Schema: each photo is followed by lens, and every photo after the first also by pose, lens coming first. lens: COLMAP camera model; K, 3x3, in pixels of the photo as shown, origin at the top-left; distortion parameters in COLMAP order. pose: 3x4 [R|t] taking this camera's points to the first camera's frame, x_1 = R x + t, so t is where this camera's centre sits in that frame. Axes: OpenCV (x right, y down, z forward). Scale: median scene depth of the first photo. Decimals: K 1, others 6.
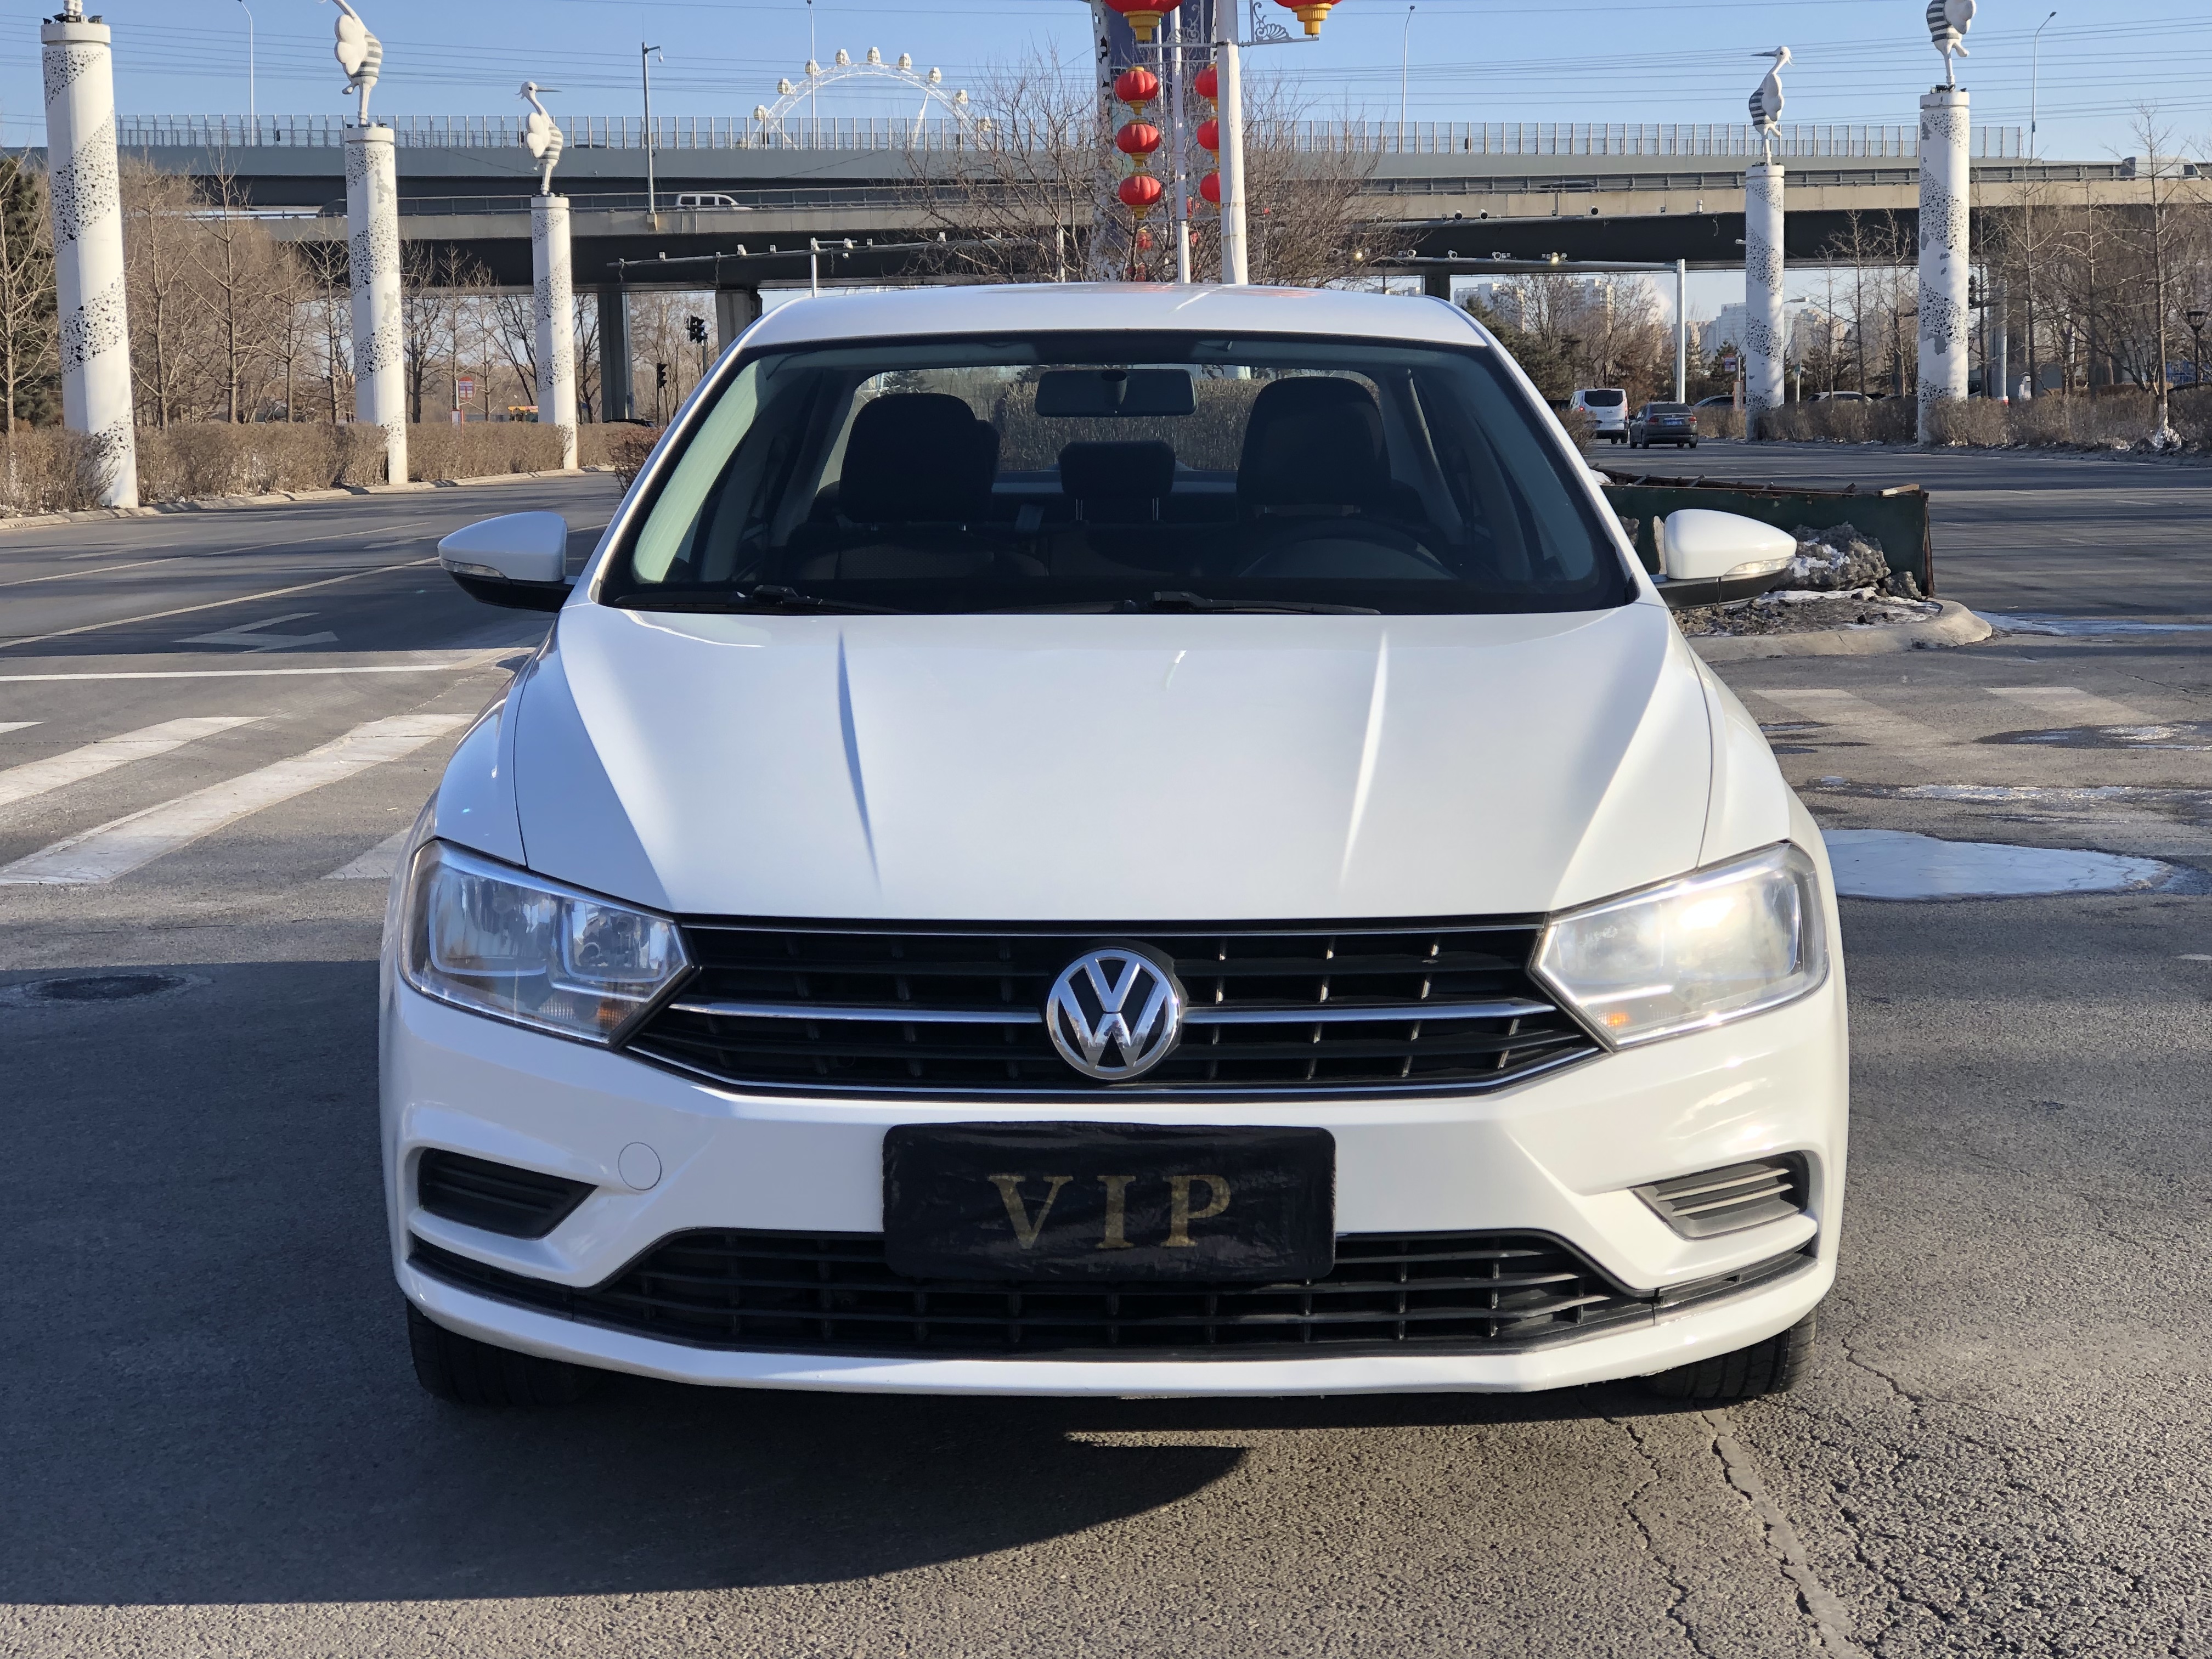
lens RADIAL K [[3532.8, 0, 1106.0], [0, 3532.8, 829.5], [0, 0, 1]] dist [0.125291, -0.394559]
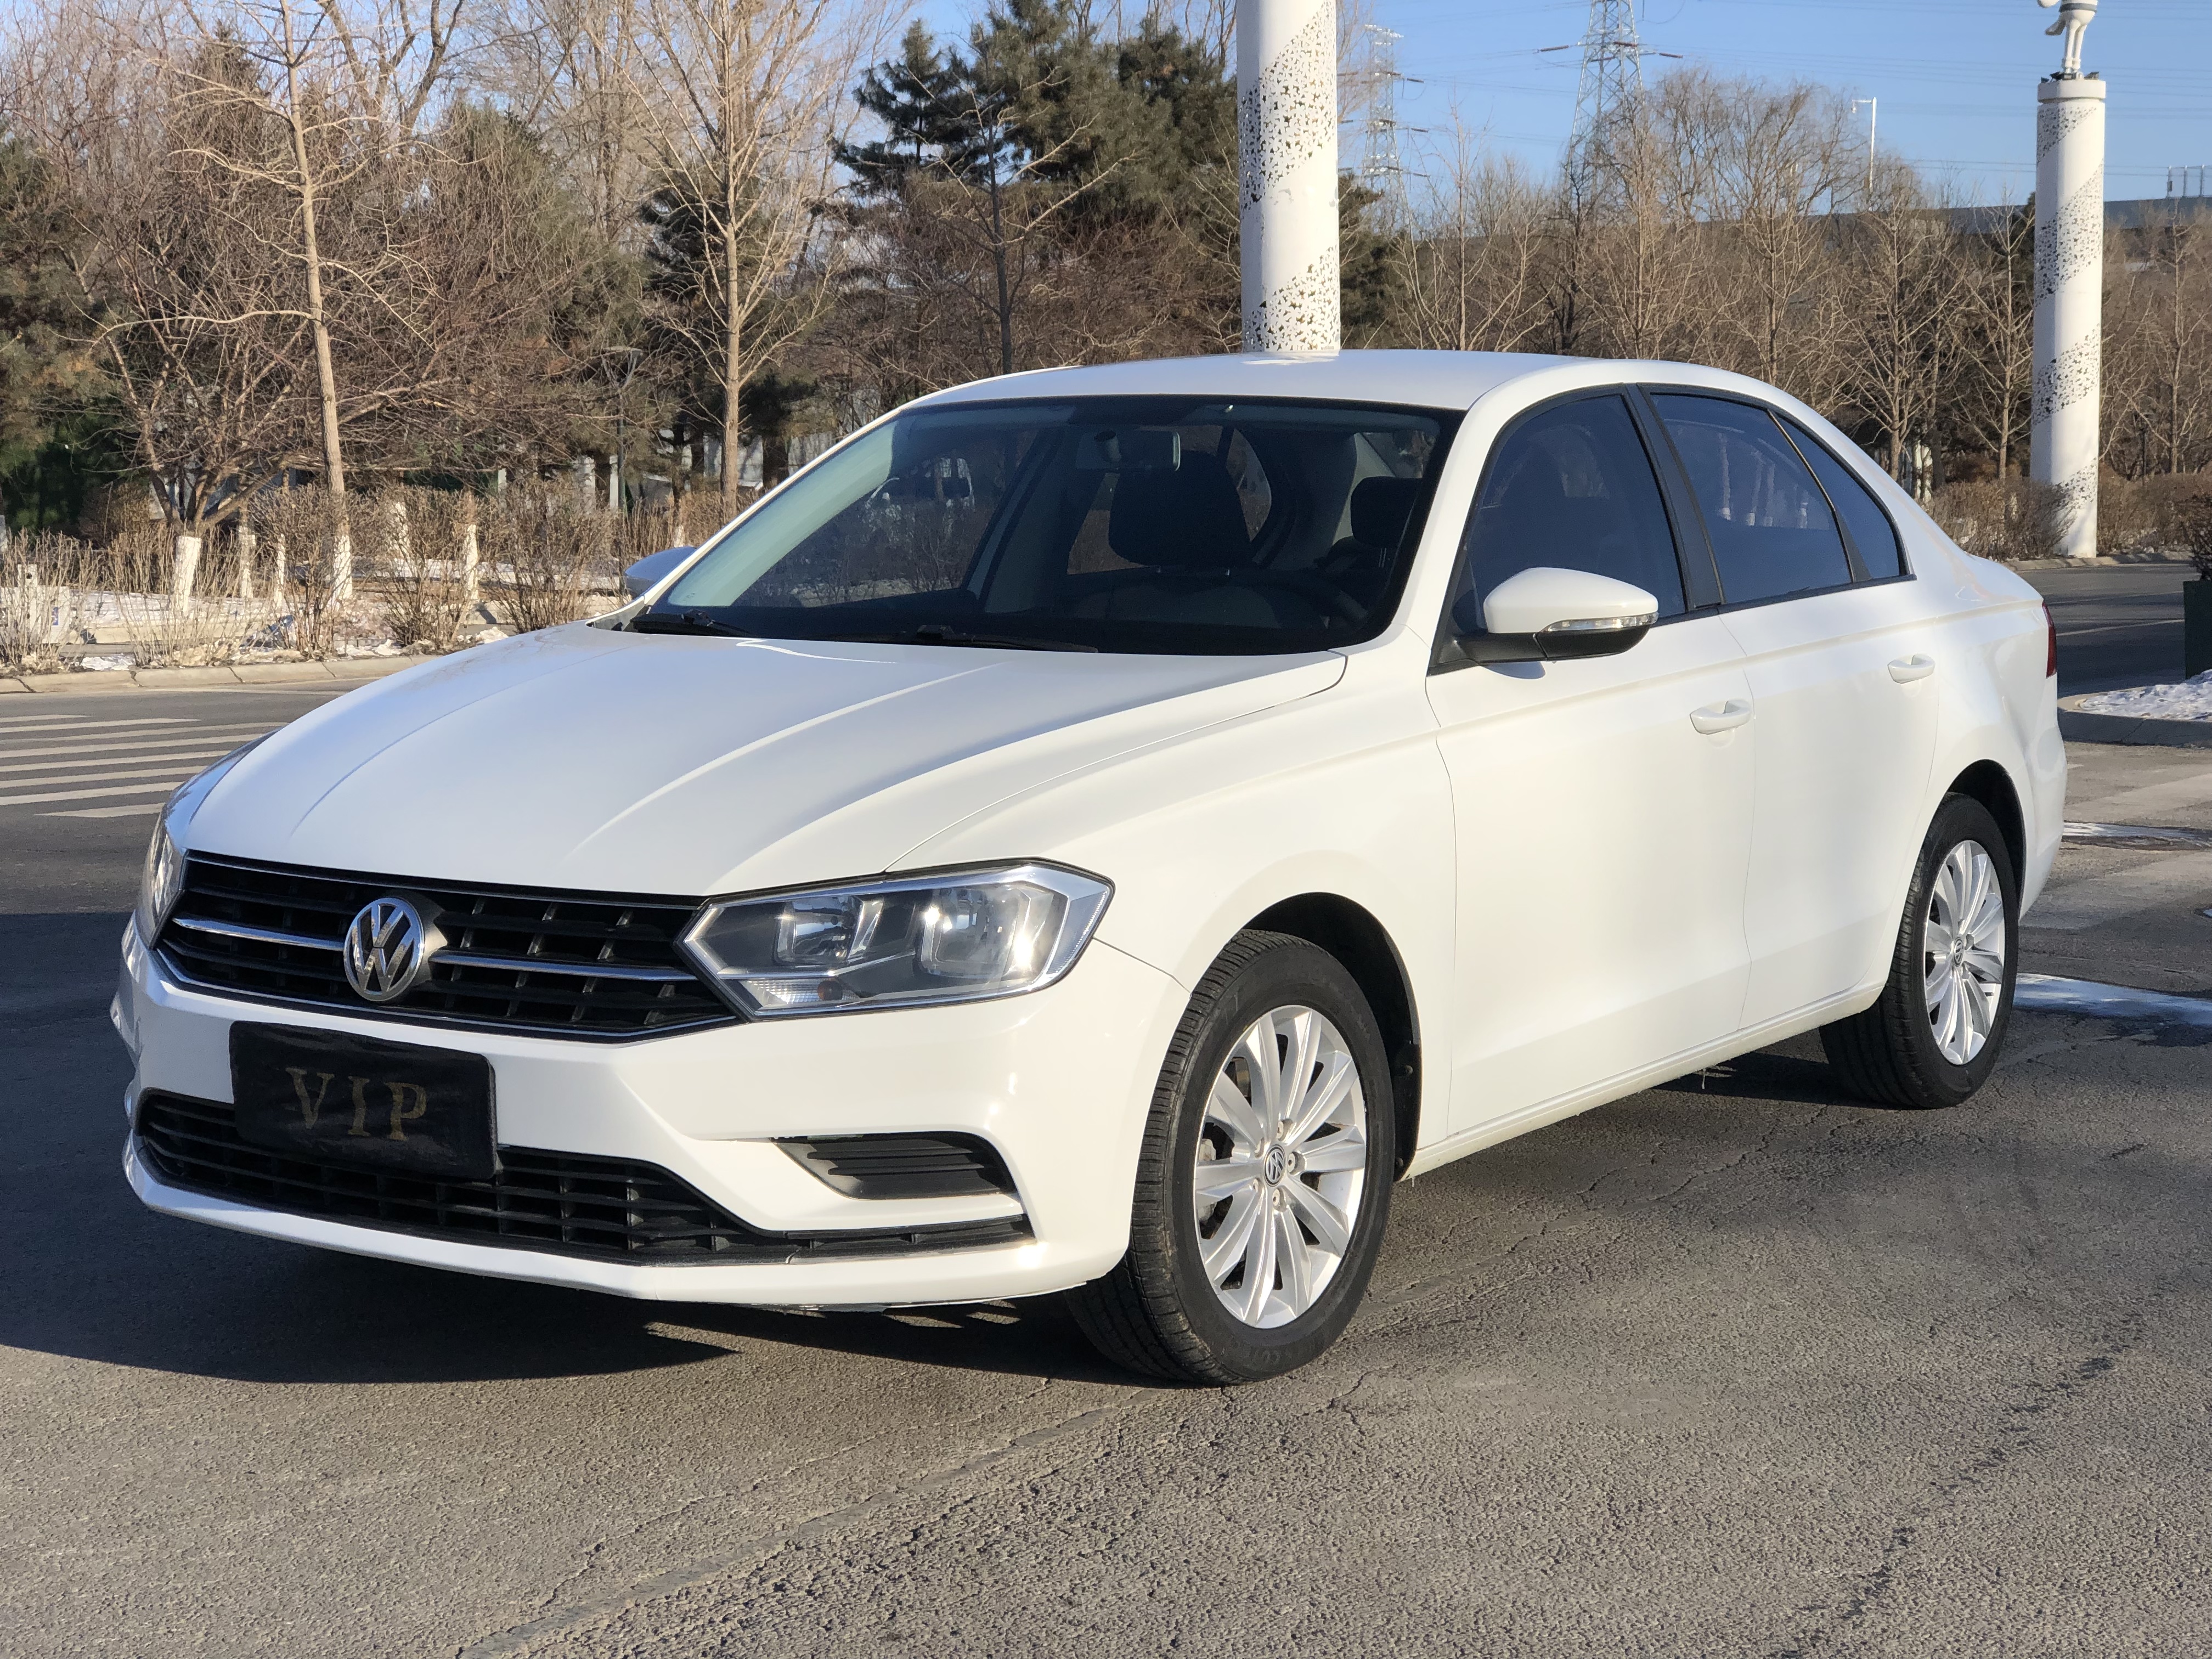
lens RADIAL K [[3532.8, 0, 1106.0], [0, 3532.8, 829.5], [0, 0, 1]] dist [0.125291, -0.394559]
pose [[0.837451, 0.064526, -0.542689, 0.876622], [-0.072038, 0.997374, 0.007422, -0.017081], [0.541743, 0.032879, 0.839901, 0.087196]]
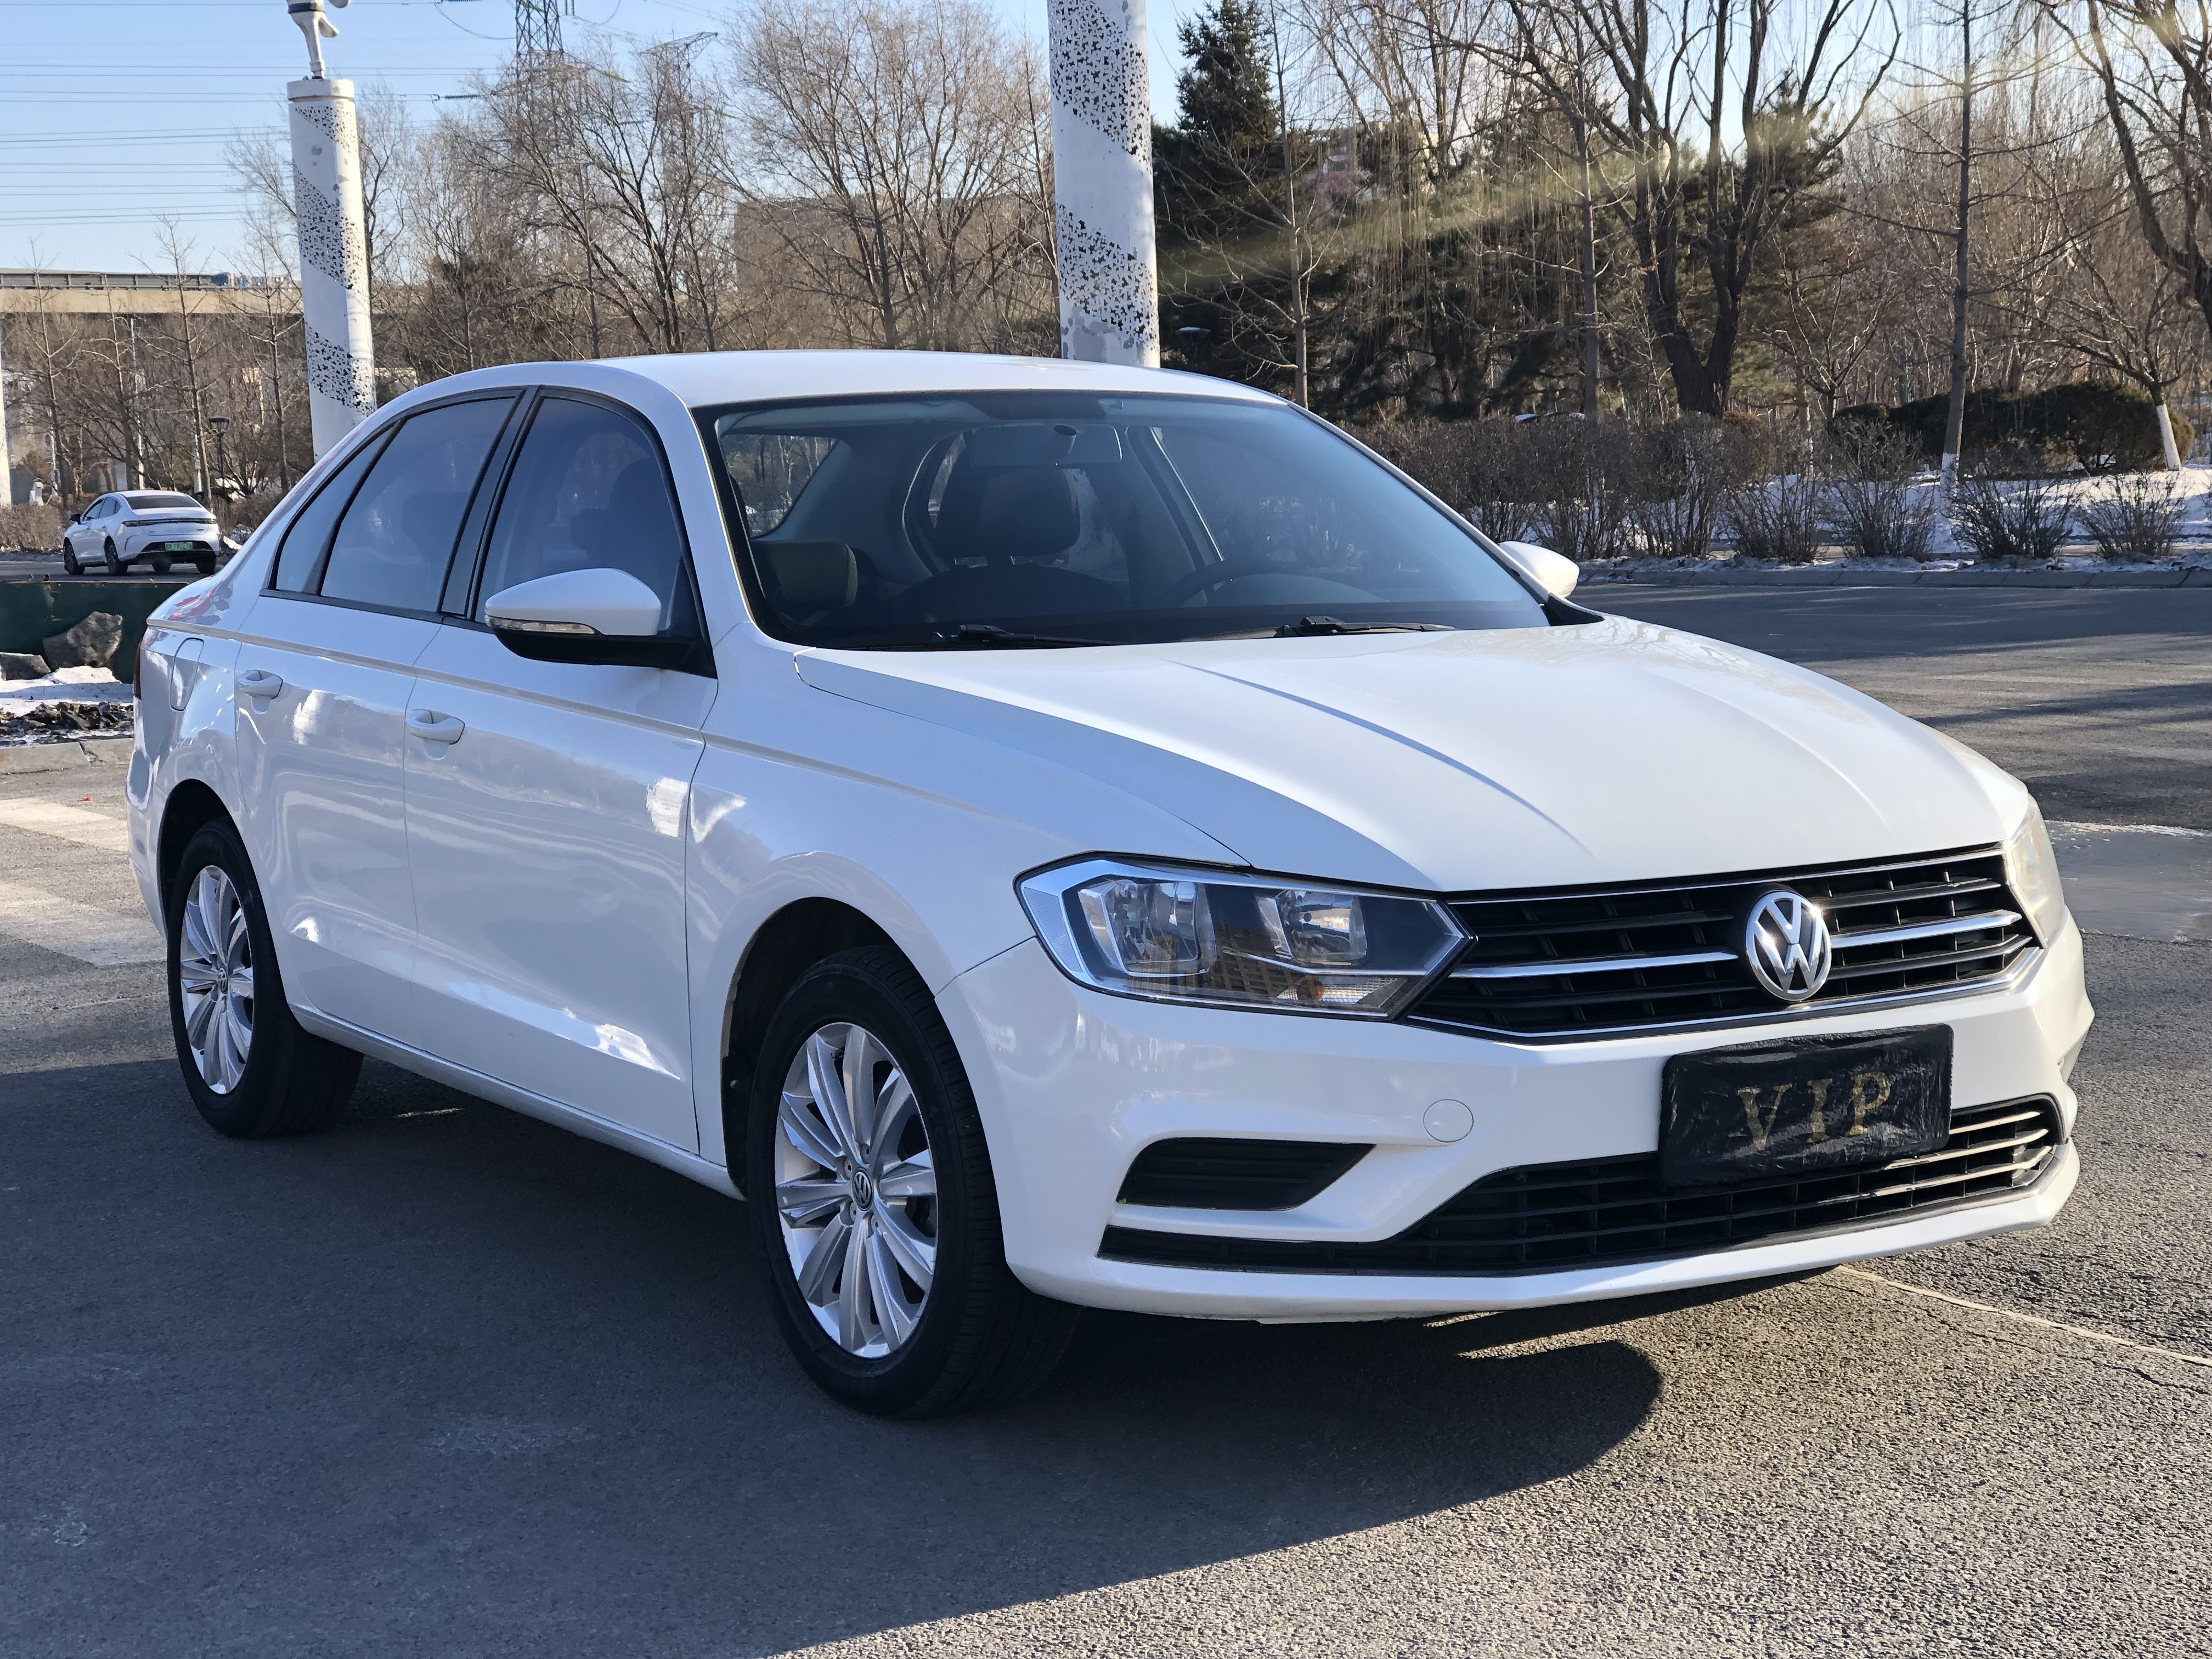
lens RADIAL K [[3532.8, 0, 1106.0], [0, 3532.8, 829.5], [0, 0, 1]] dist [0.125291, -0.394559]
pose [[0.847860, -0.063838, 0.526364, -0.801548], [0.079559, 0.996804, -0.007260, 0.003972], [-0.524218, 0.048033, 0.850228, 0.108458]]
